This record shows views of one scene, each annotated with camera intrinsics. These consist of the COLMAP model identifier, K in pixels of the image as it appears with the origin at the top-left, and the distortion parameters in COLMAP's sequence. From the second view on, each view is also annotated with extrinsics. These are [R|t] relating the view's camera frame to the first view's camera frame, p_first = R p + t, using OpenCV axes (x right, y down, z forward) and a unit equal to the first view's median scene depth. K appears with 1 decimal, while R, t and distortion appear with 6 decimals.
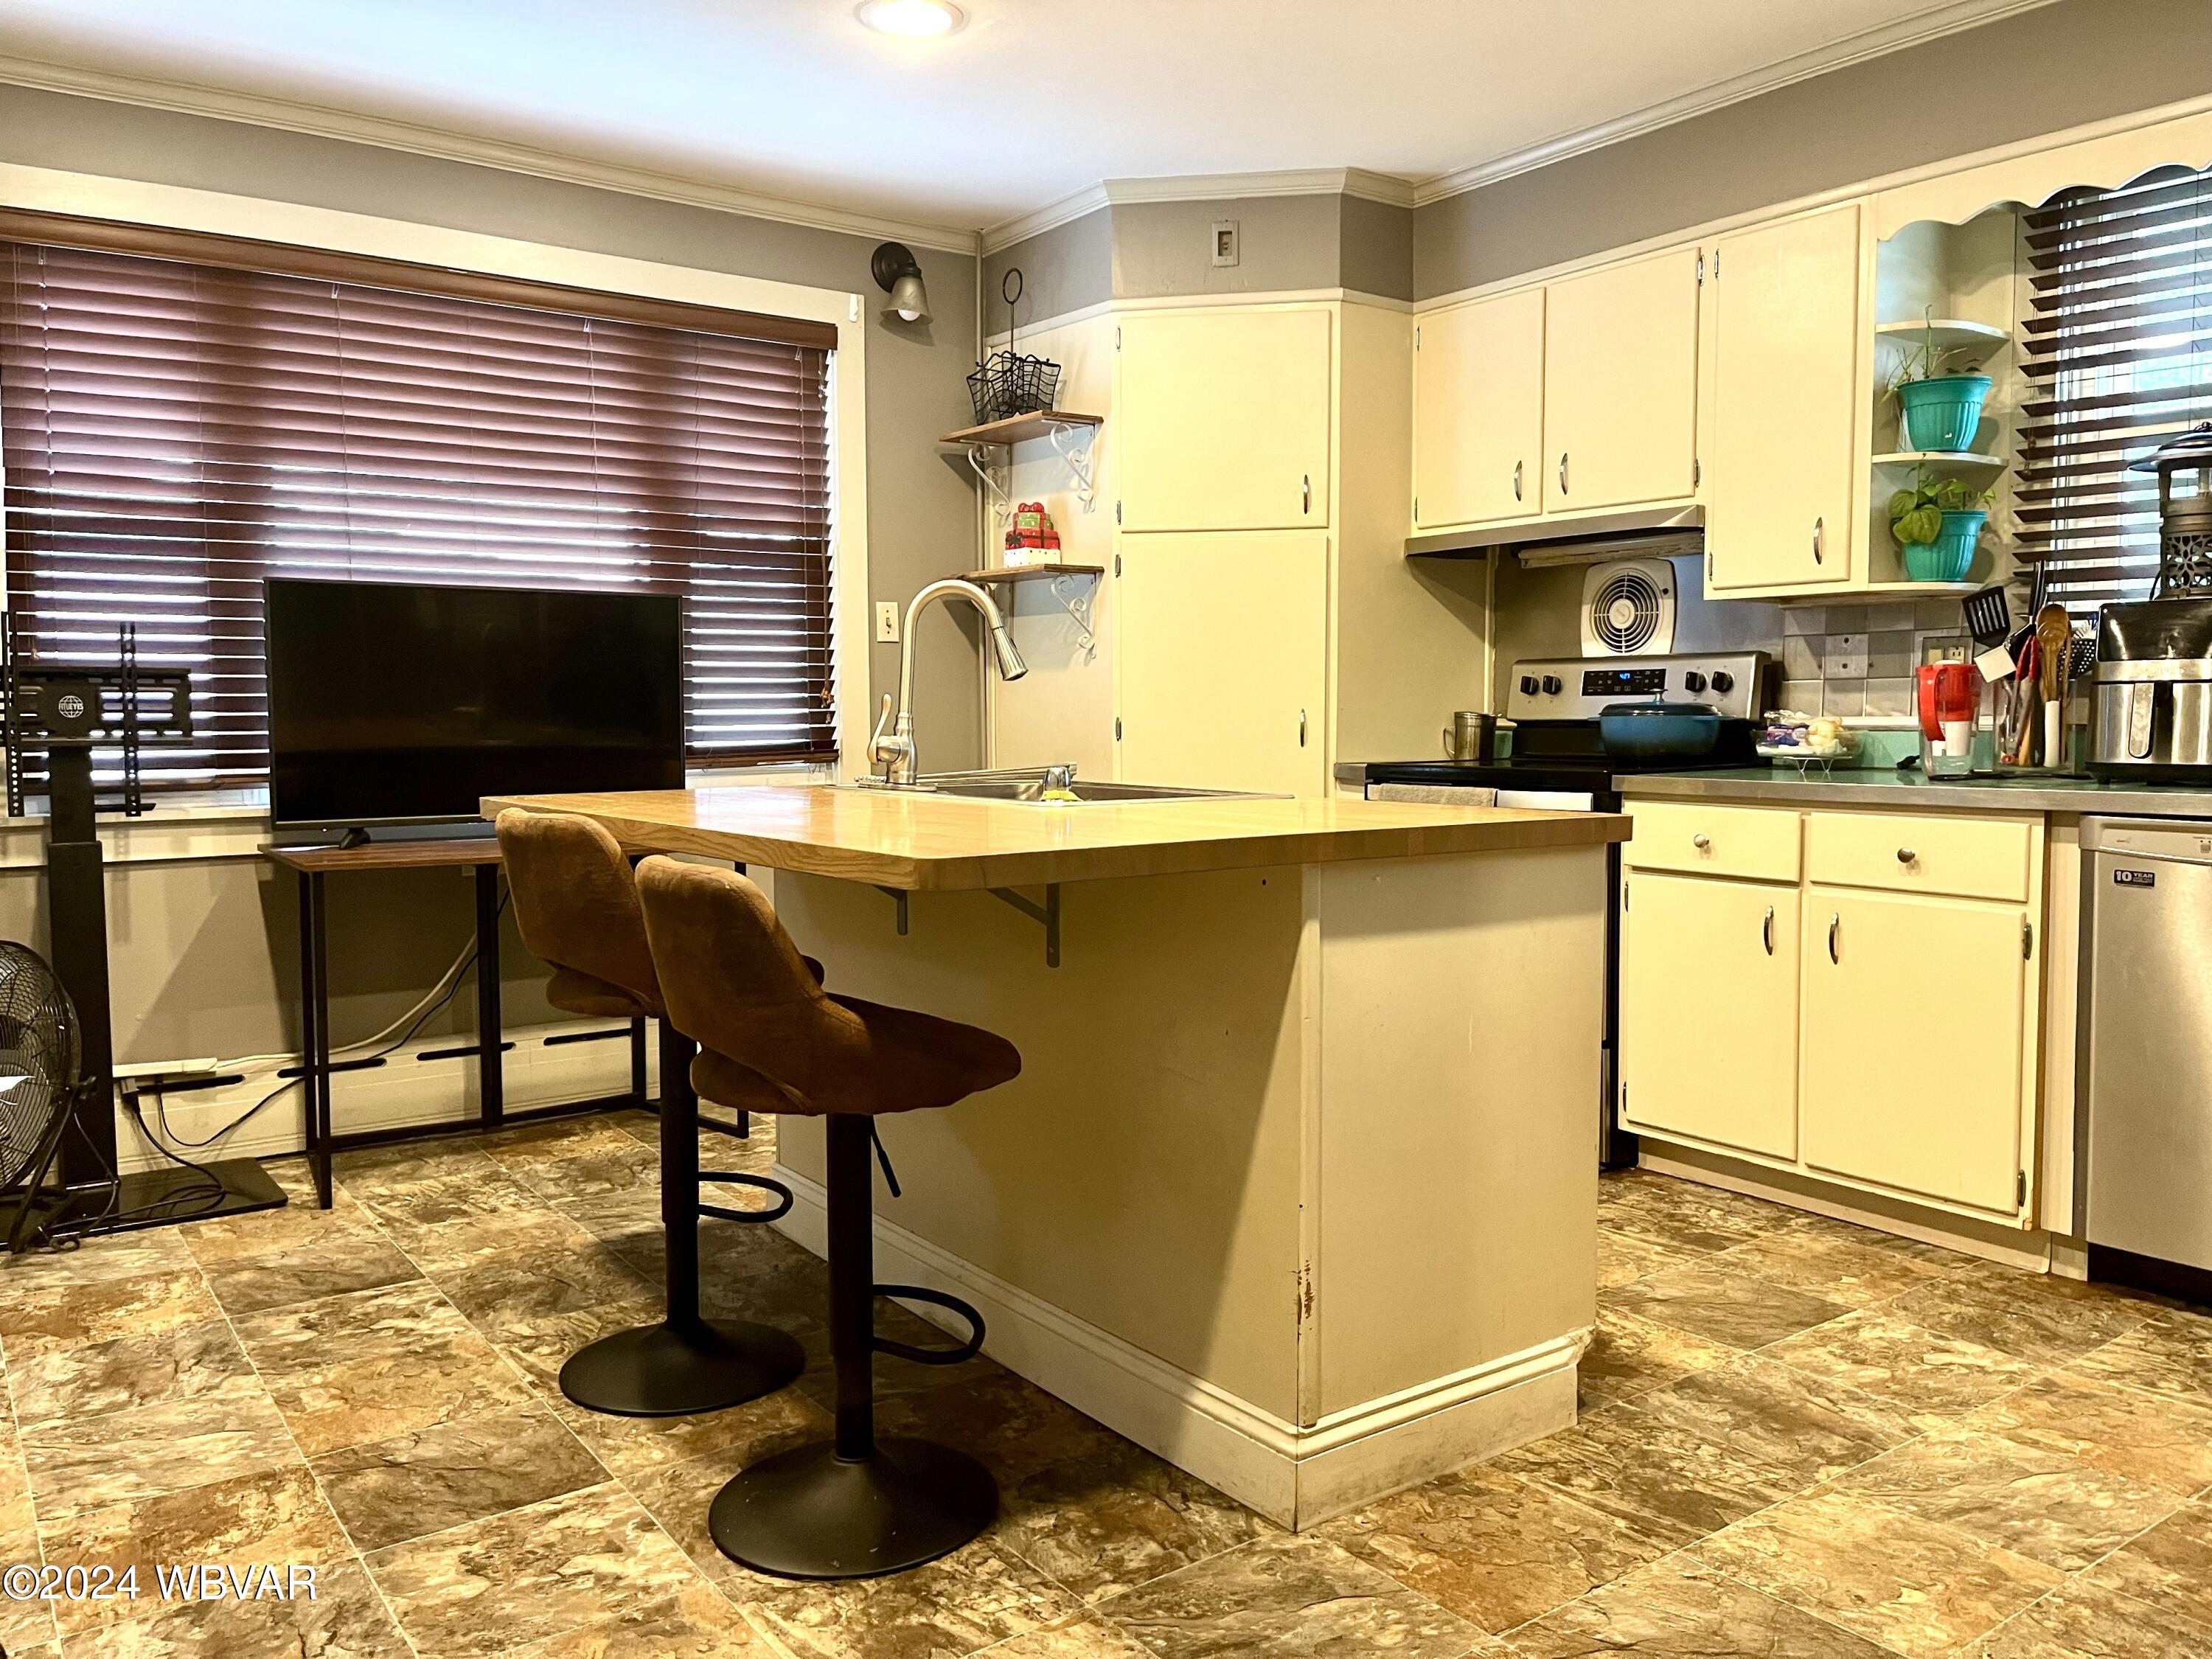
lens RADIAL K [[1703.7, 0, 1106.0], [0, 1703.7, 829.5], [0, 0, 1]] dist [-0.002471, -0.002358]
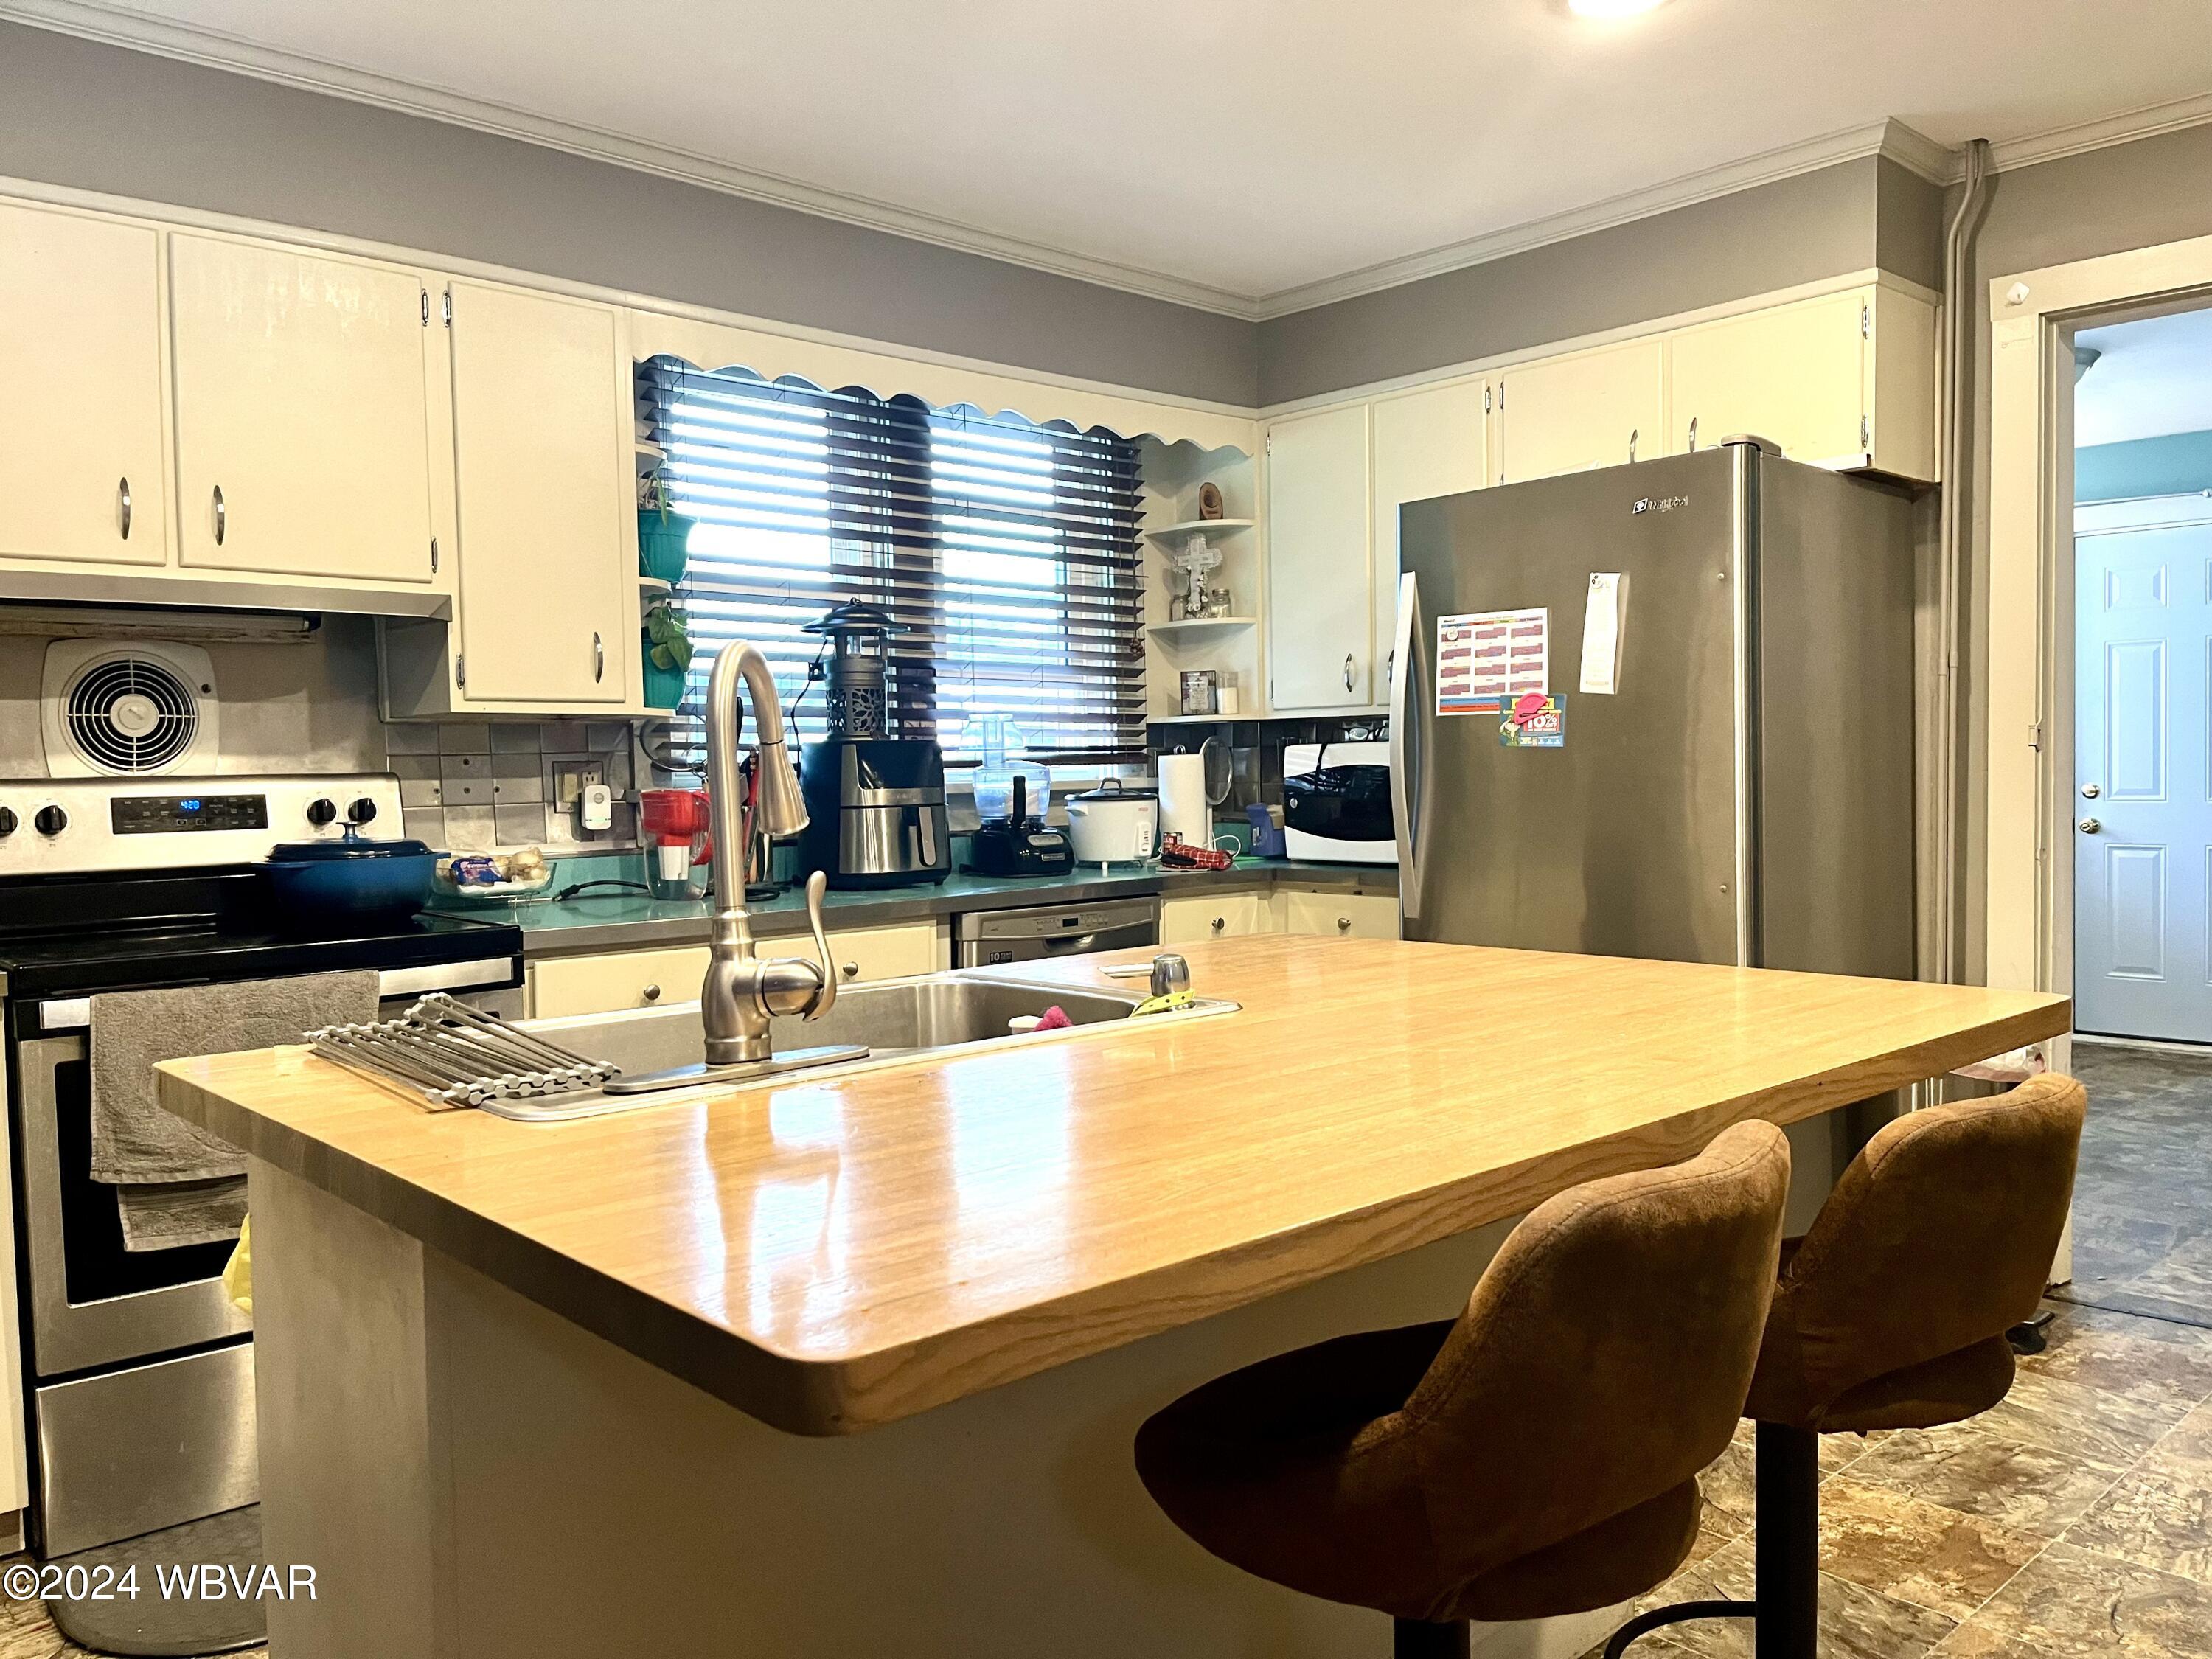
lens RADIAL K [[1879.1, 0, 1106.0], [0, 1879.1, 829.5], [0, 0, 1]] dist [-0.009338, -0.009323]
pose [[-0.167965, -0.022714, 0.985531, -0.560618], [0.089900, 0.995216, 0.038259, -0.080237], [-0.981685, 0.095025, -0.165119, 0.804850]]
